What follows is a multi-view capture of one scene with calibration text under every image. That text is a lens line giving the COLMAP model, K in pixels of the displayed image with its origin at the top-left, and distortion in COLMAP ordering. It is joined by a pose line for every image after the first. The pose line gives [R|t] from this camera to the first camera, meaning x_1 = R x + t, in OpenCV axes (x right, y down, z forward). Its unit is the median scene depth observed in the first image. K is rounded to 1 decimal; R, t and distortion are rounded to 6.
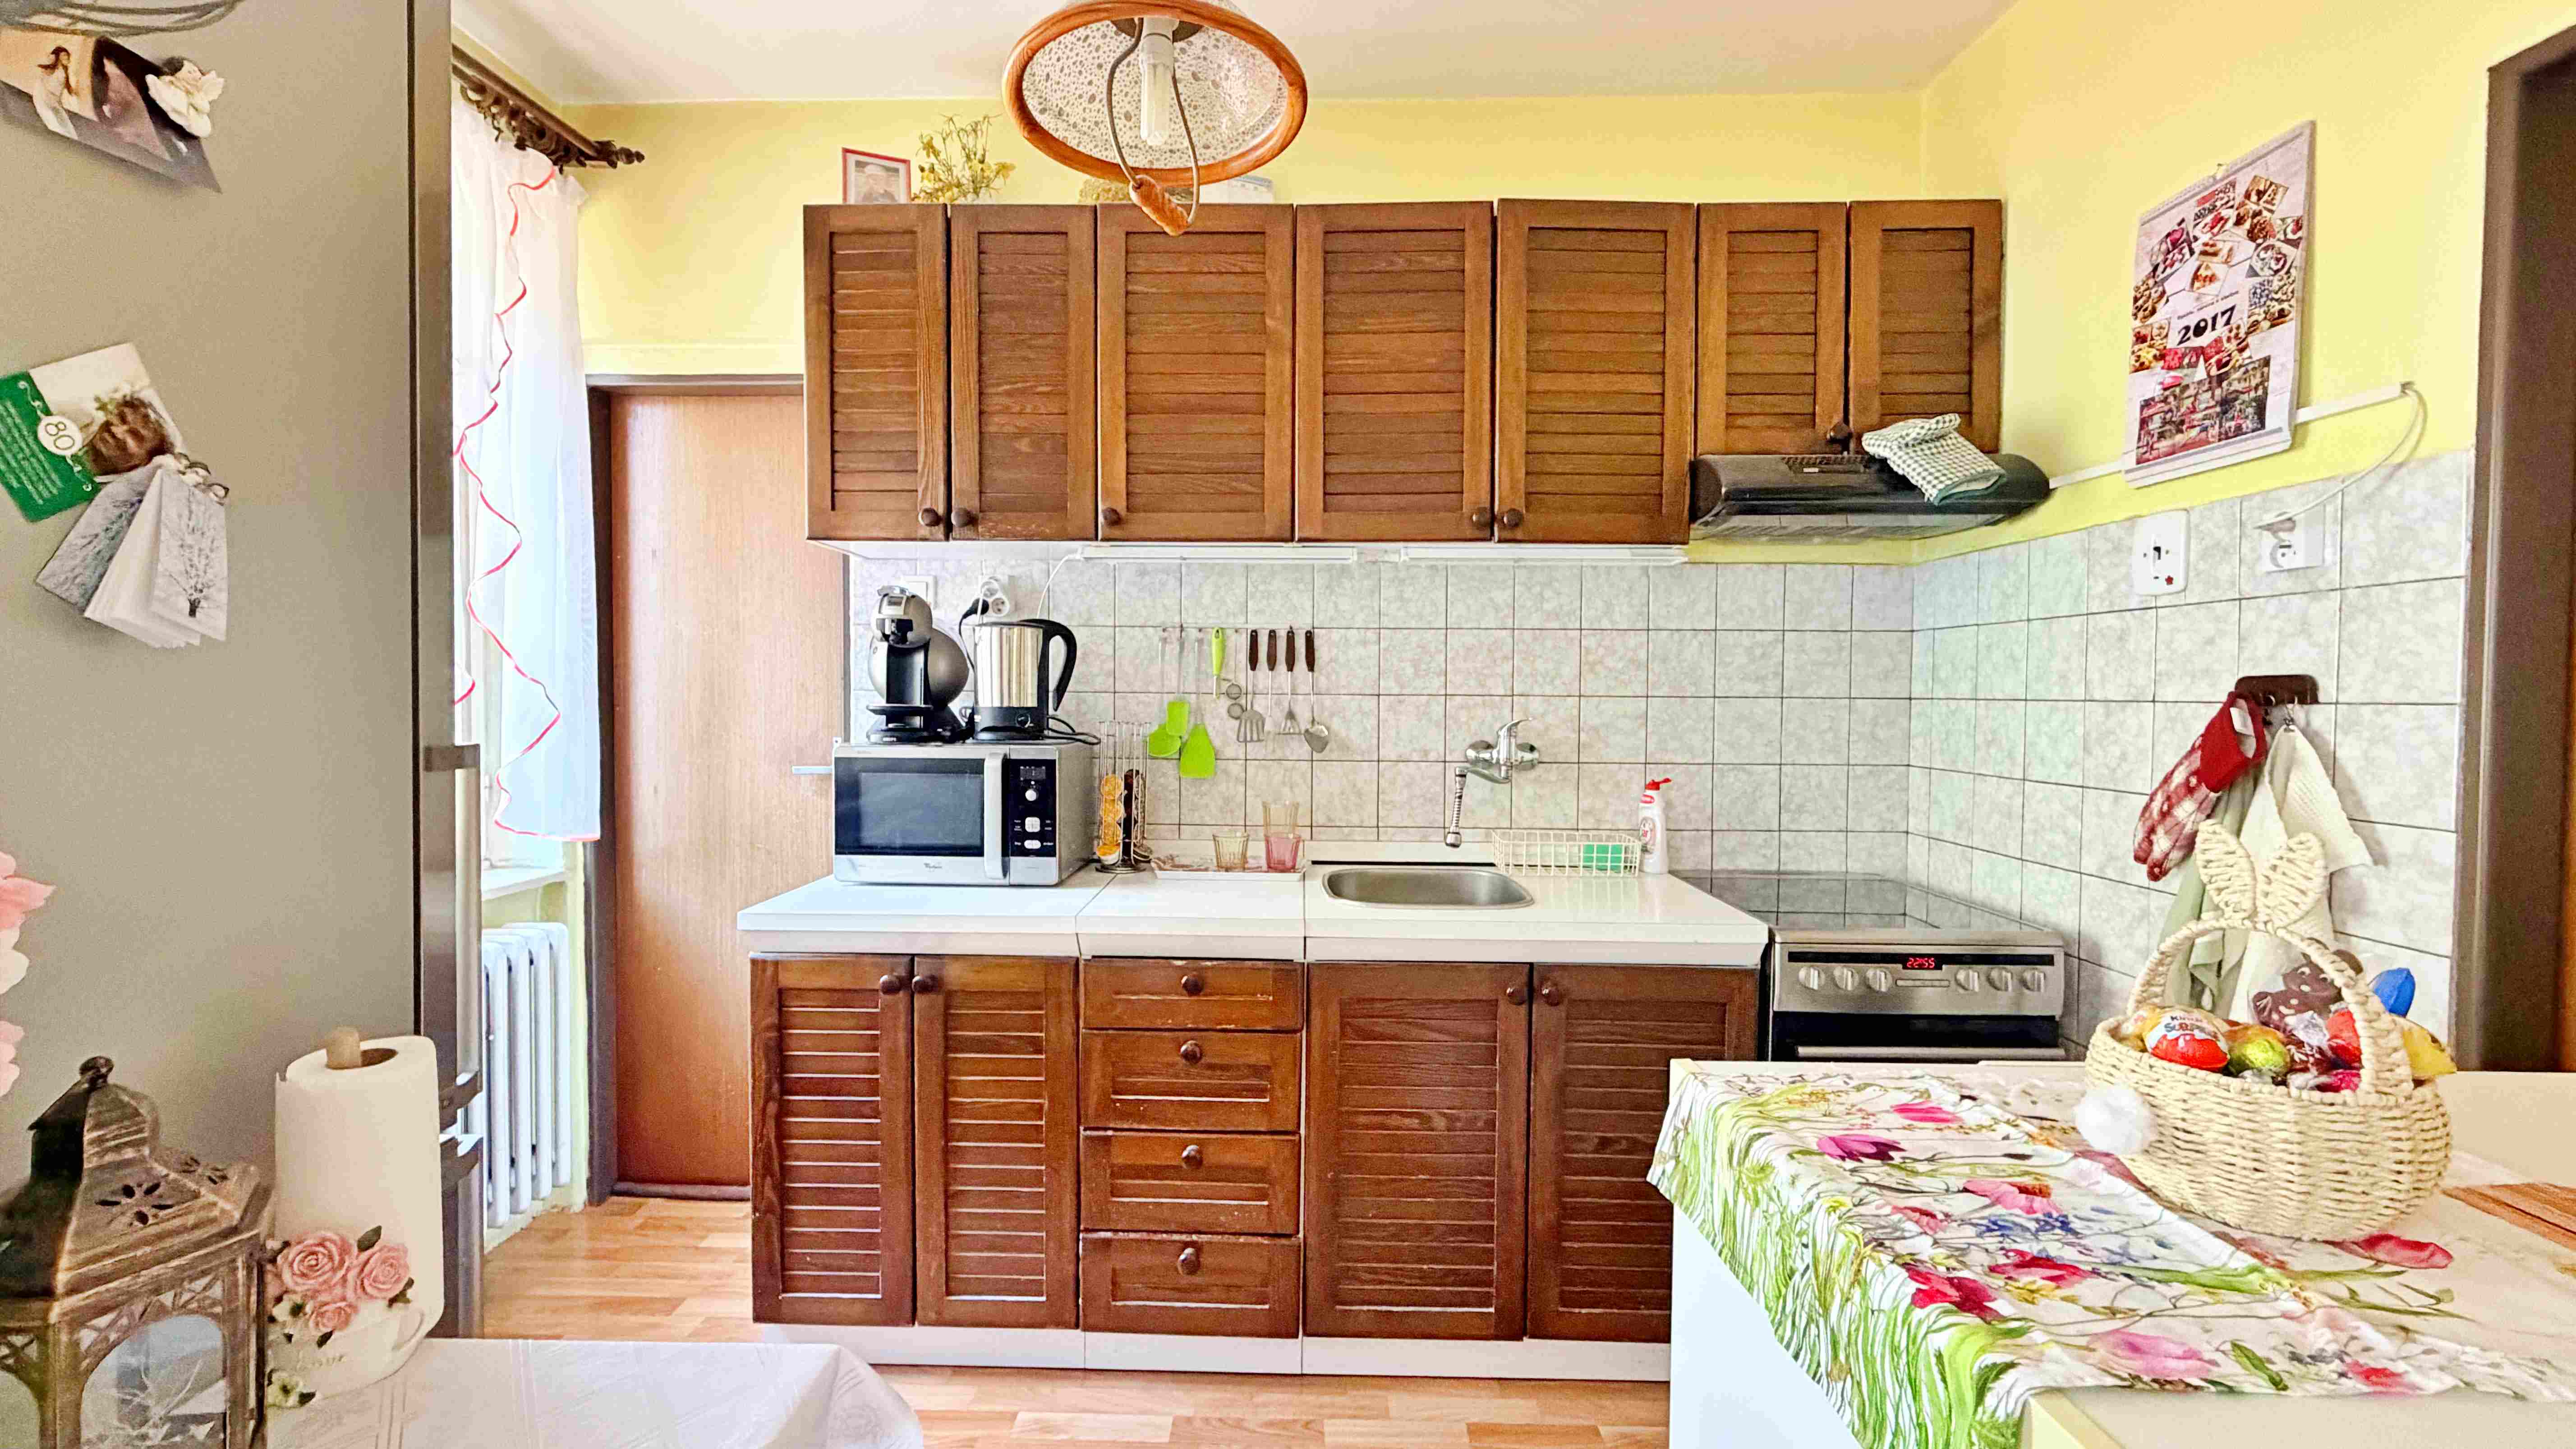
lens RADIAL K [[1070.0, 0, 1271.5], [0, 1070.0, 723.7], [0, 0, 1]] dist [-0.000070, -0.000124]
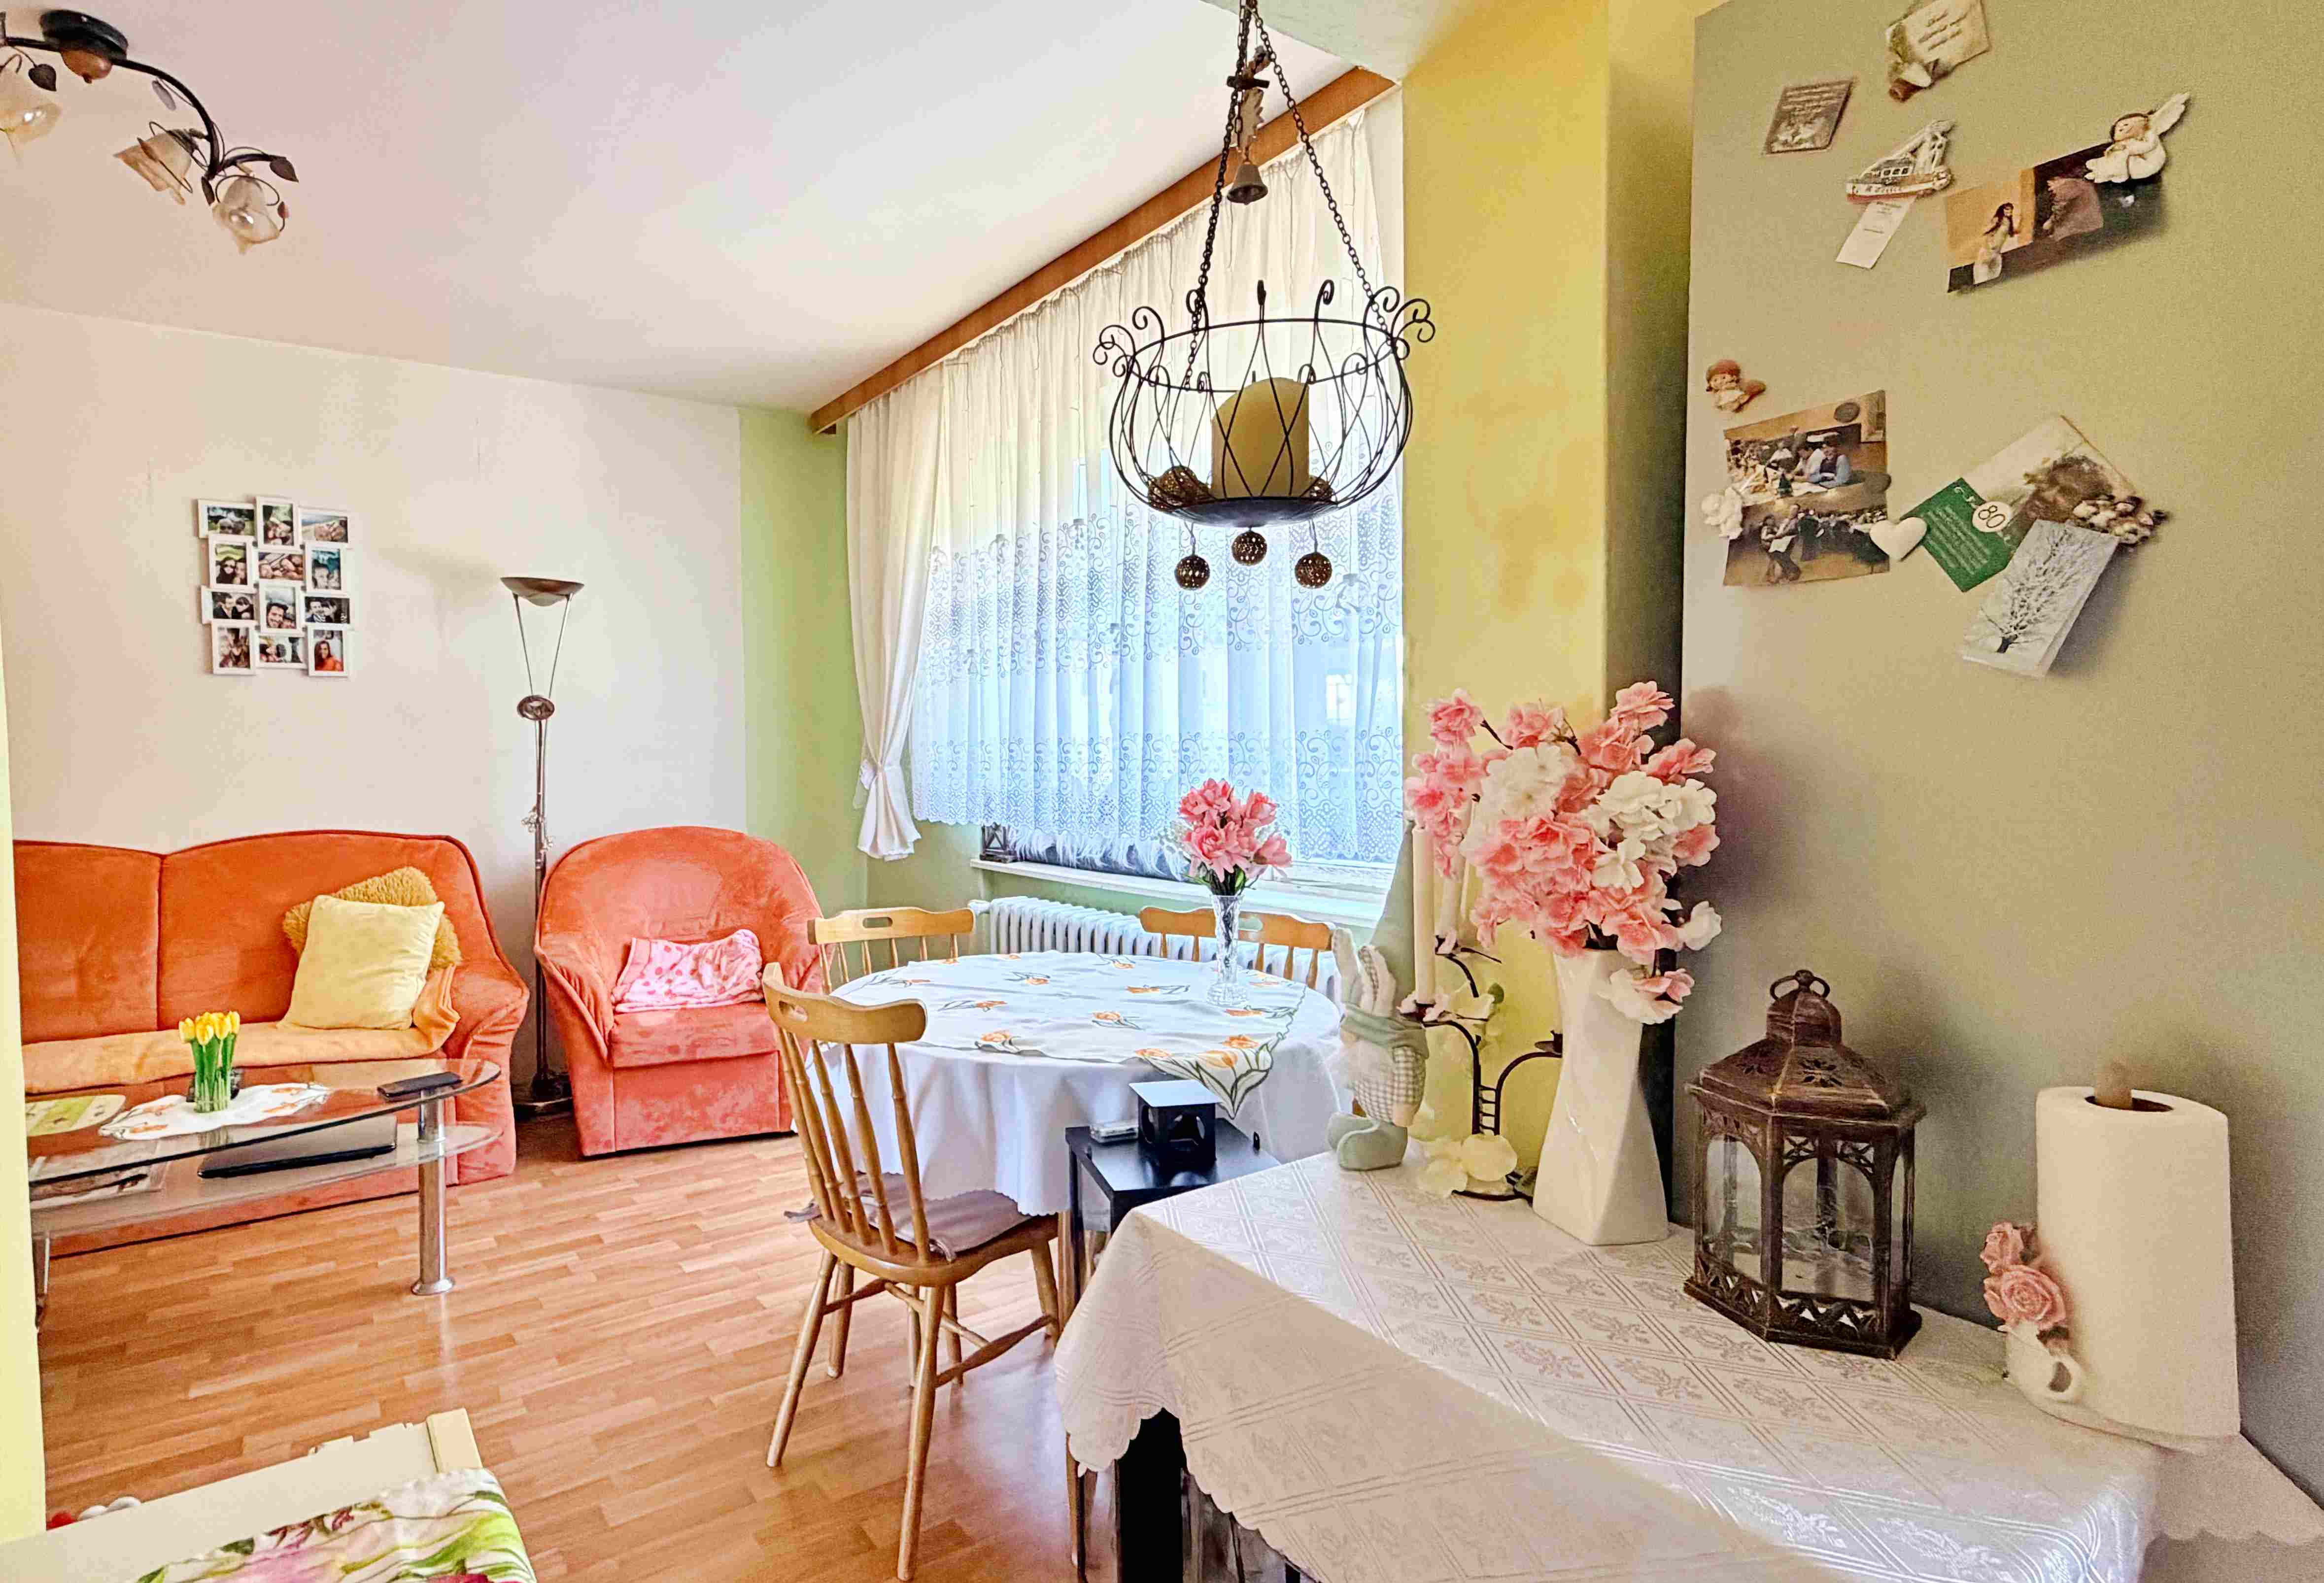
lens RADIAL K [[1129.8, 0, 917.6], [0, 1129.8, 793.6], [0, 0, 1]] dist [-0.001473, -0.000473]
pose [[-0.856564, 0.028482, -0.515255, 0.231956], [-0.002795, 0.998205, 0.059826, -0.006060], [0.516034, 0.052685, -0.854947, 0.527193]]
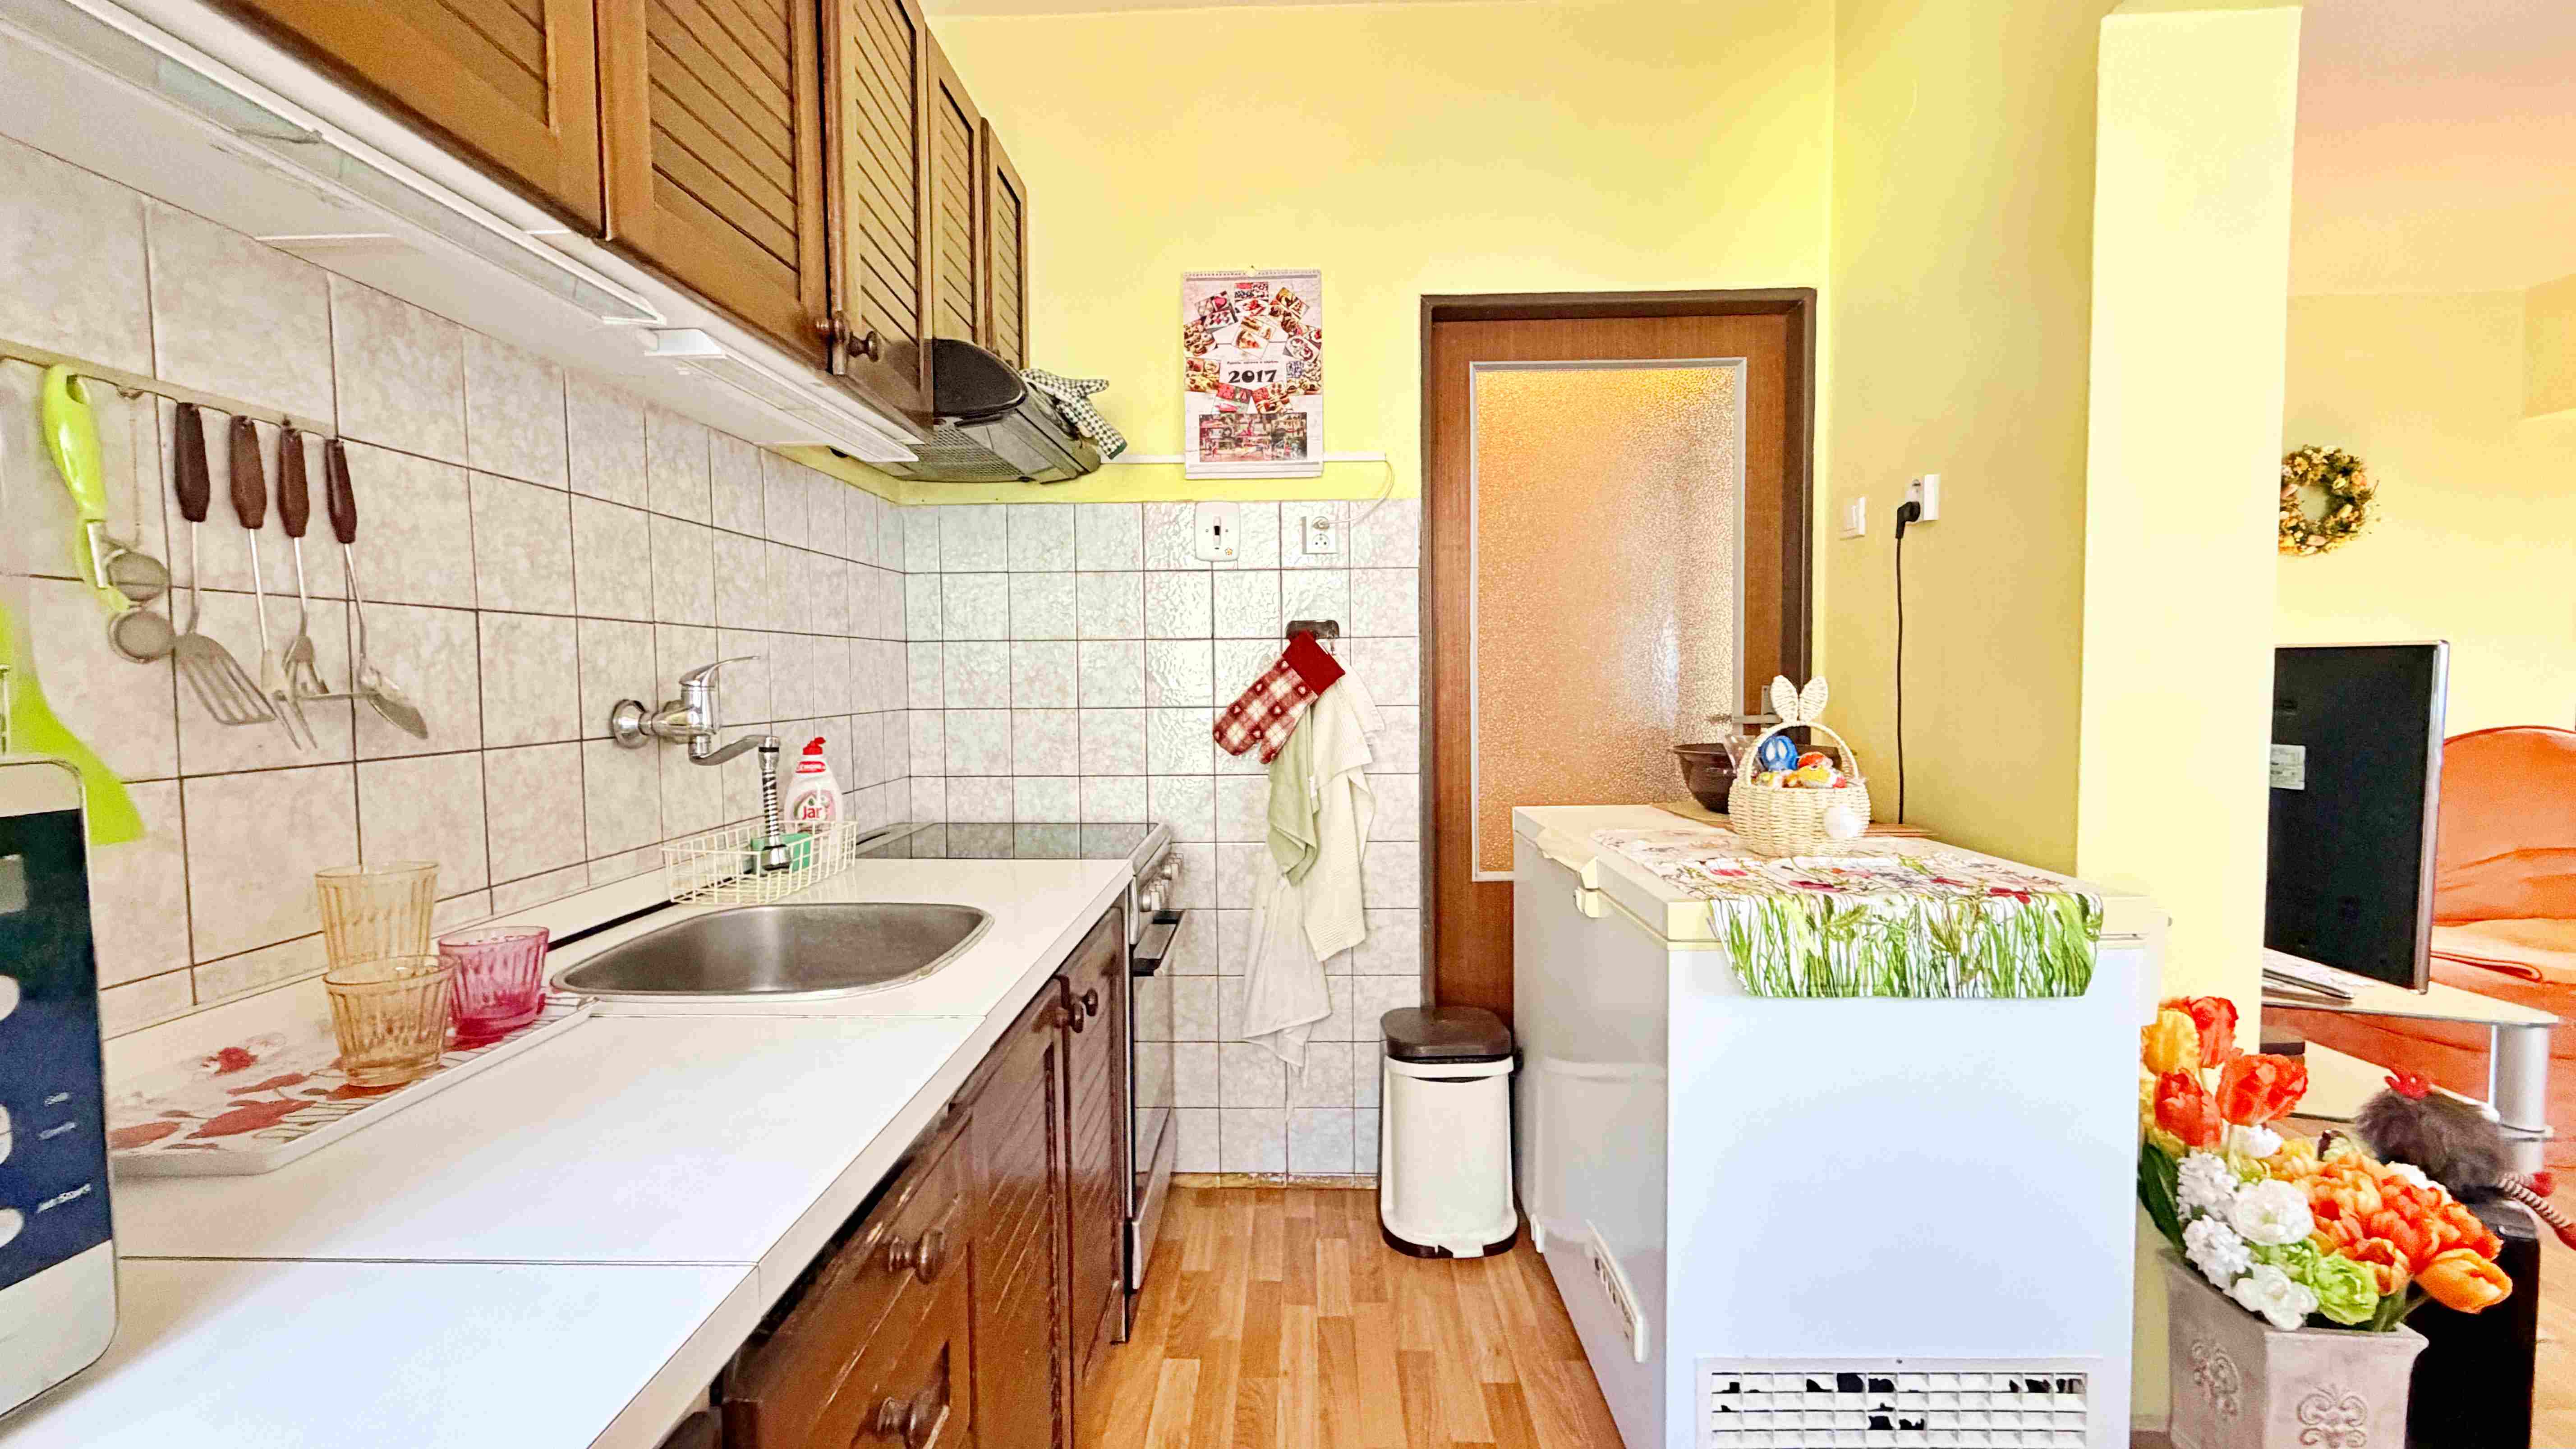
lens RADIAL K [[1024.1, 0, 1288.0], [0, 1024.1, 724.5], [0, 0, 1]] dist [-0.001404, 0.000053]
pose [[0.004901, -0.059667, 0.998206, -0.406382], [0.037834, 0.997515, 0.059440, 0.011839], [-0.999272, 0.037475, 0.007147, 0.735993]]
